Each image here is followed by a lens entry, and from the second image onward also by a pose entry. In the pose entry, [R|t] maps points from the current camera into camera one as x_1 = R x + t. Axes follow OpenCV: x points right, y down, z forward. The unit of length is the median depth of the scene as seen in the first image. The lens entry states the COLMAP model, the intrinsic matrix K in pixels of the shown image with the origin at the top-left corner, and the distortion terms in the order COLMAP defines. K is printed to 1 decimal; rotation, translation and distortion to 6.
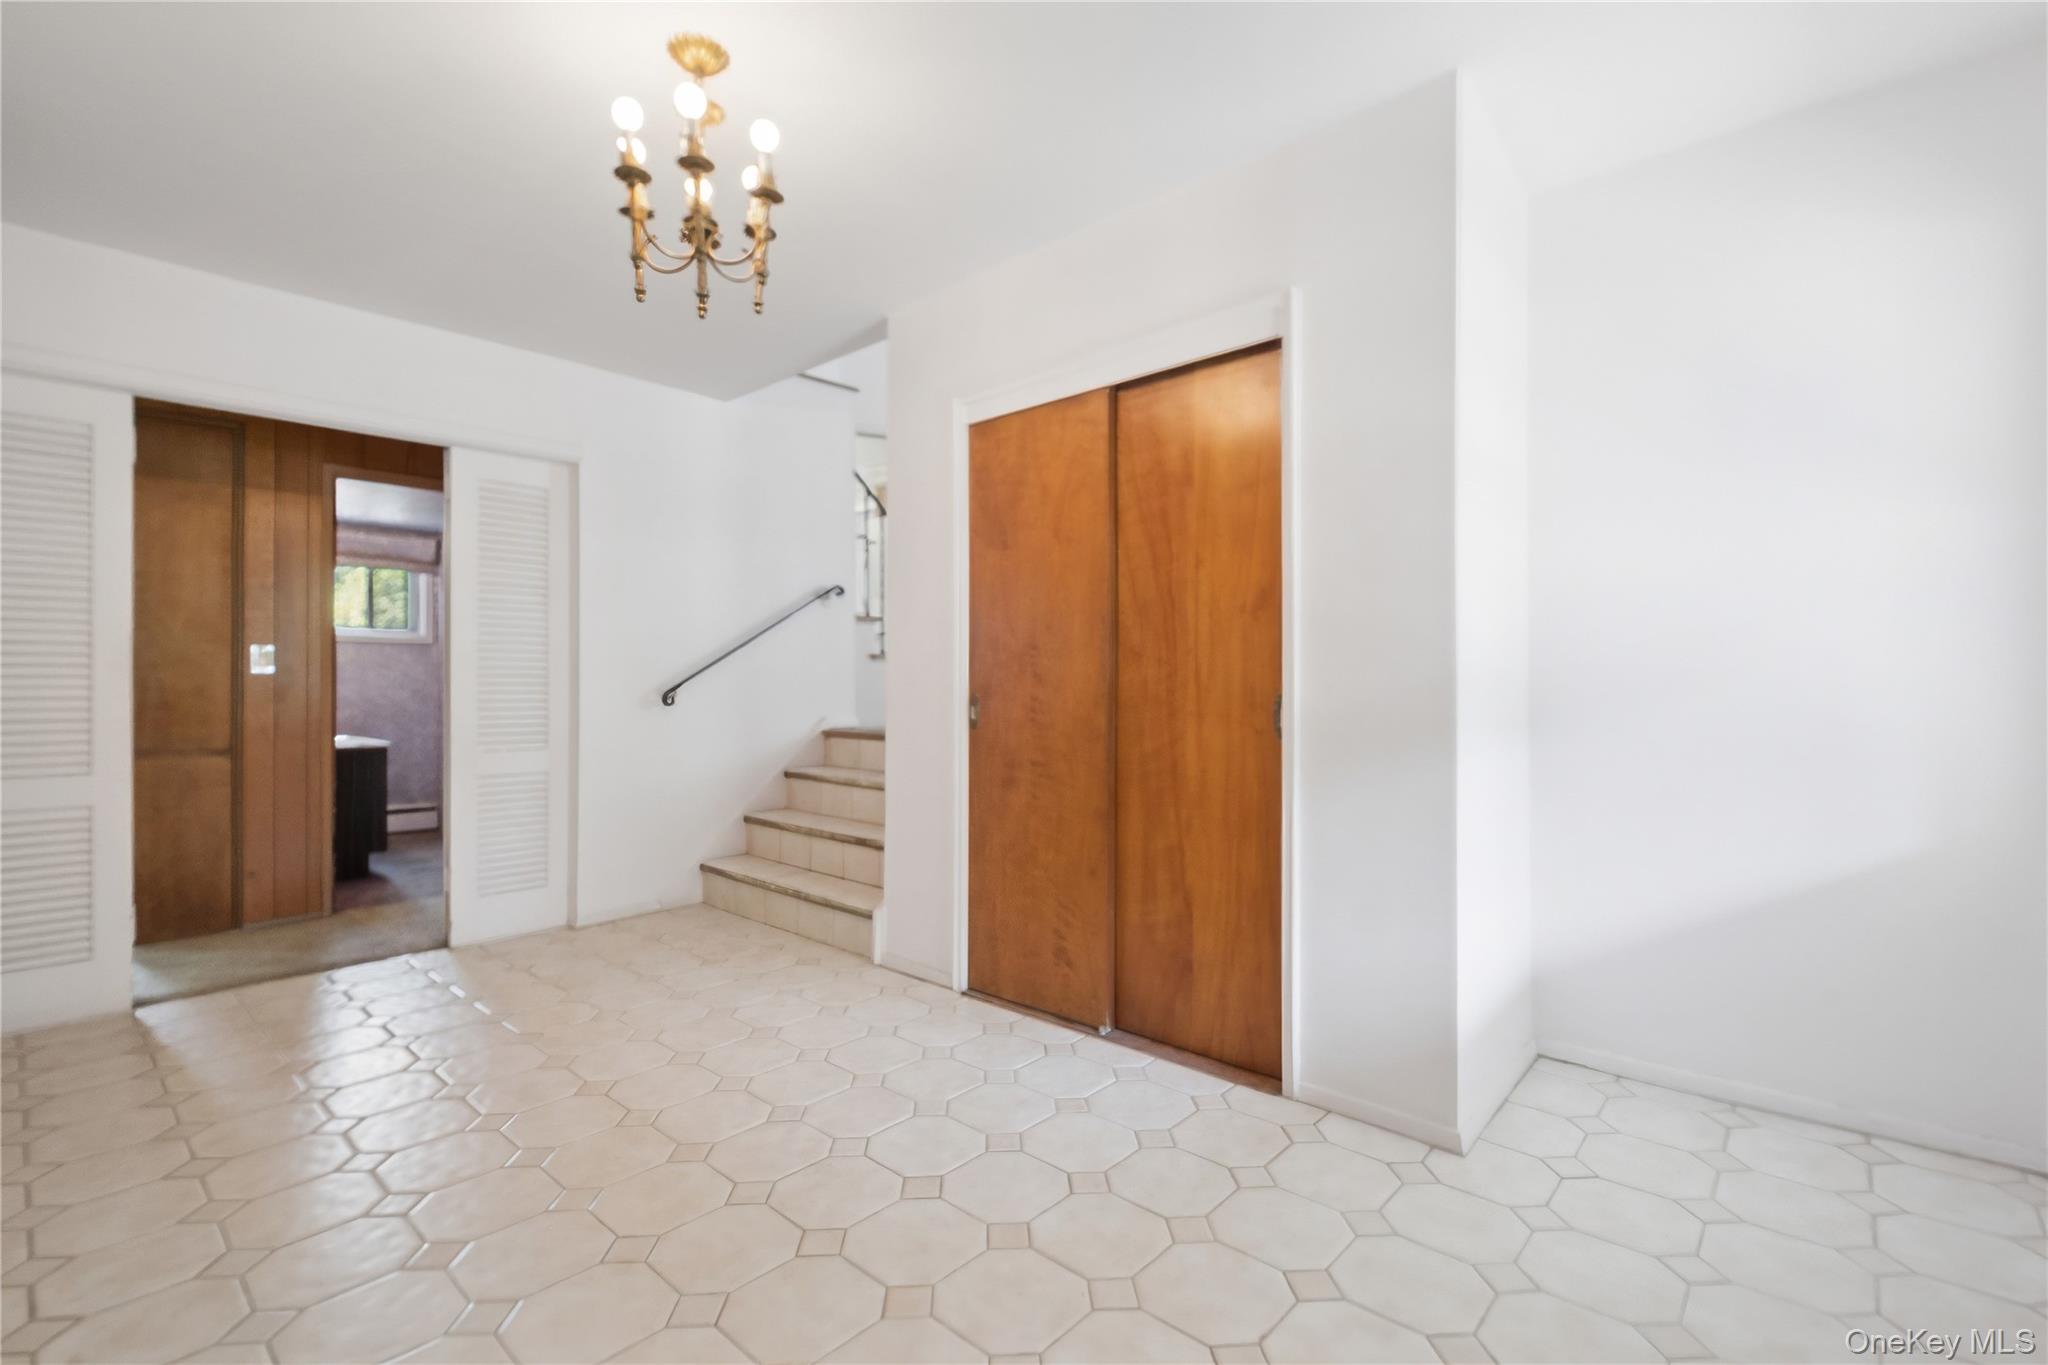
lens RADIAL K [[895.6, 0, 1026.6], [0, 895.6, 679.7], [0, 0, 1]] dist [0.002805, -0.003122]
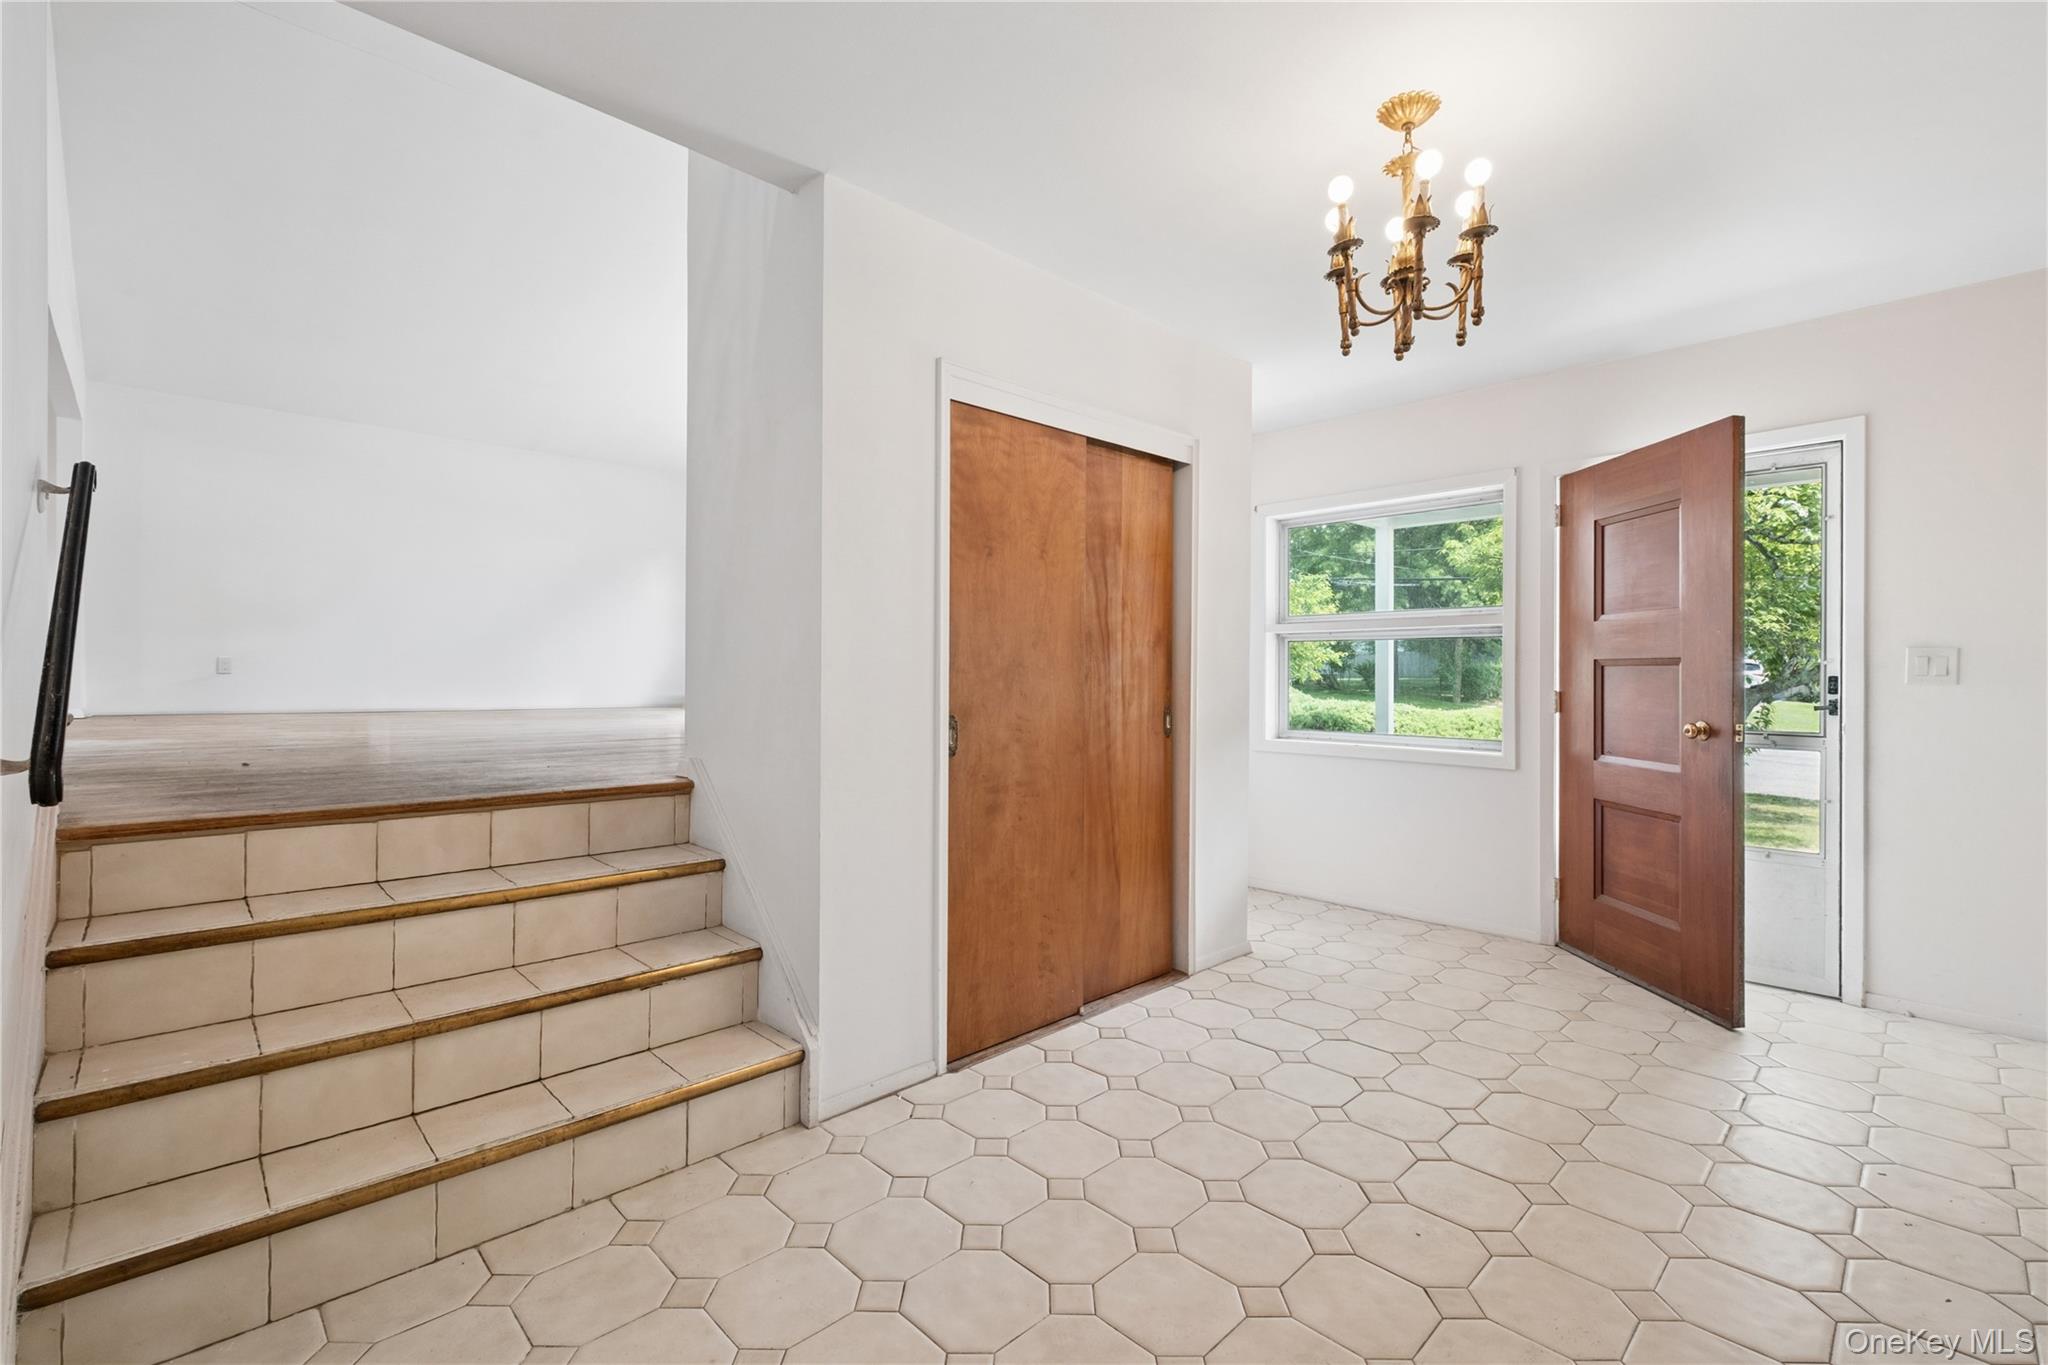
lens RADIAL K [[895.6, 0, 1026.5], [0, 895.6, 680.9], [0, 0, 1]] dist [0.002805, -0.003122]
pose [[0.072751, 0.005083, 0.997337, -0.988473], [-0.001783, 0.999986, -0.004967, -0.013861], [-0.997349, -0.001417, 0.072759, 0.946033]]
